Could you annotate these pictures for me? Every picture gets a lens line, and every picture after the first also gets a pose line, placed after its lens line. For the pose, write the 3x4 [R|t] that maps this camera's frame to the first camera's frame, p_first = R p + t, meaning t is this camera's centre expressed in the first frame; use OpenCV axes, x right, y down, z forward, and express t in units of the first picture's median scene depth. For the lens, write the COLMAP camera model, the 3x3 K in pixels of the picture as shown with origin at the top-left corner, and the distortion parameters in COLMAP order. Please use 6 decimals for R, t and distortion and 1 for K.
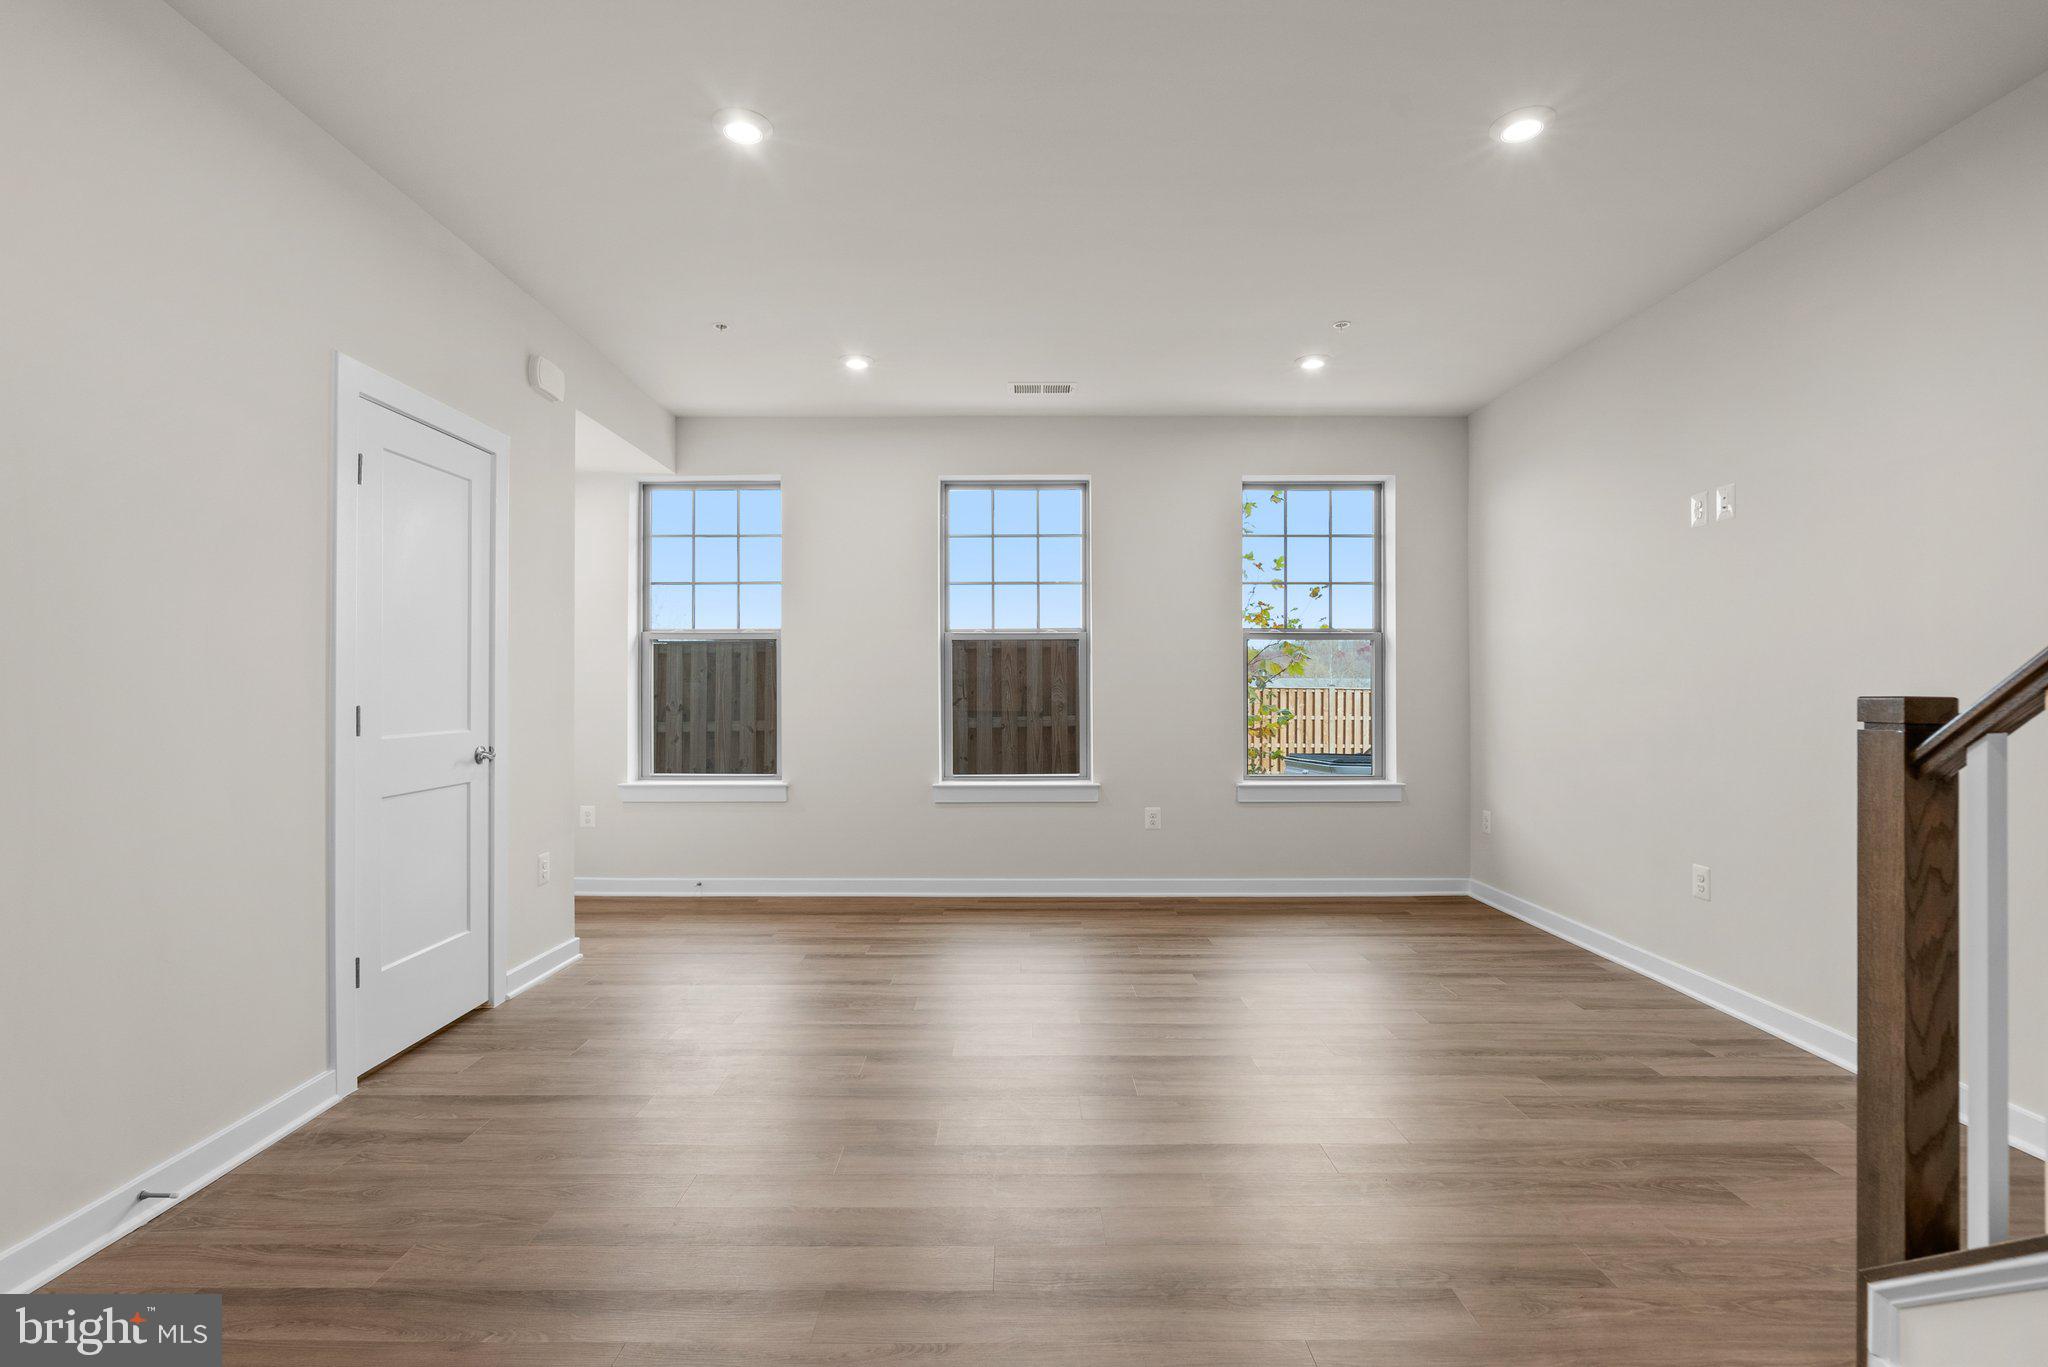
lens RADIAL K [[947.2, 0, 1012.3], [0, 947.2, 685.2], [0, 0, 1]] dist [-0.004800, 0.002635]
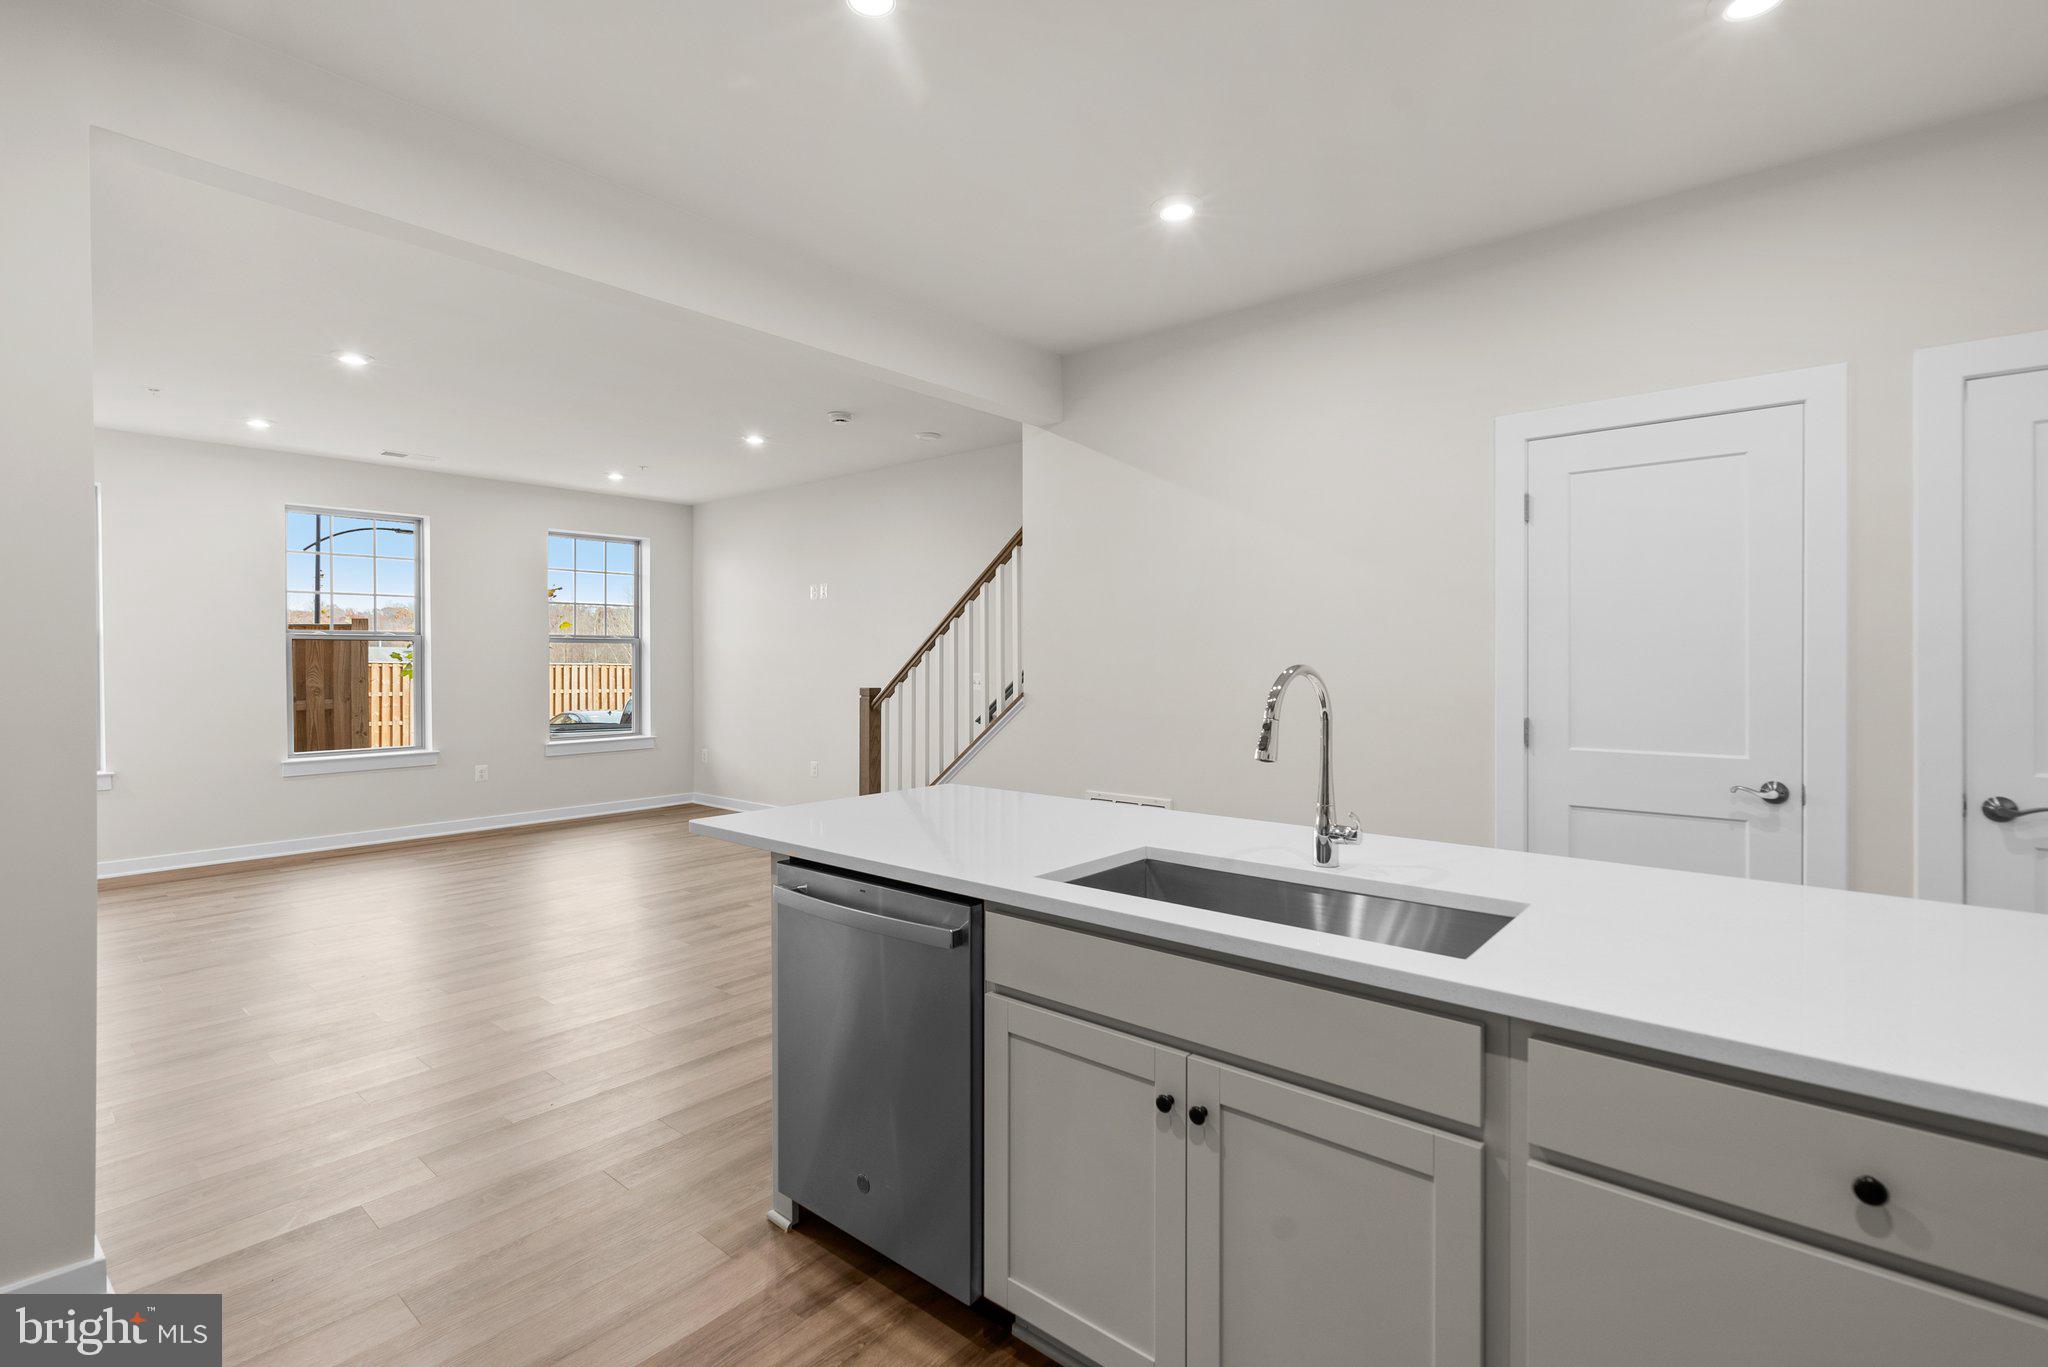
lens RADIAL K [[947.2, 0, 1027.3], [0, 947.2, 662.4], [0, 0, 1]] dist [-0.004800, 0.002635]
pose [[0.649019, -0.003233, 0.760765, -0.380925], [-0.002623, 0.999976, 0.006487, -0.030114], [-0.760768, -0.006205, 0.648995, -0.488369]]
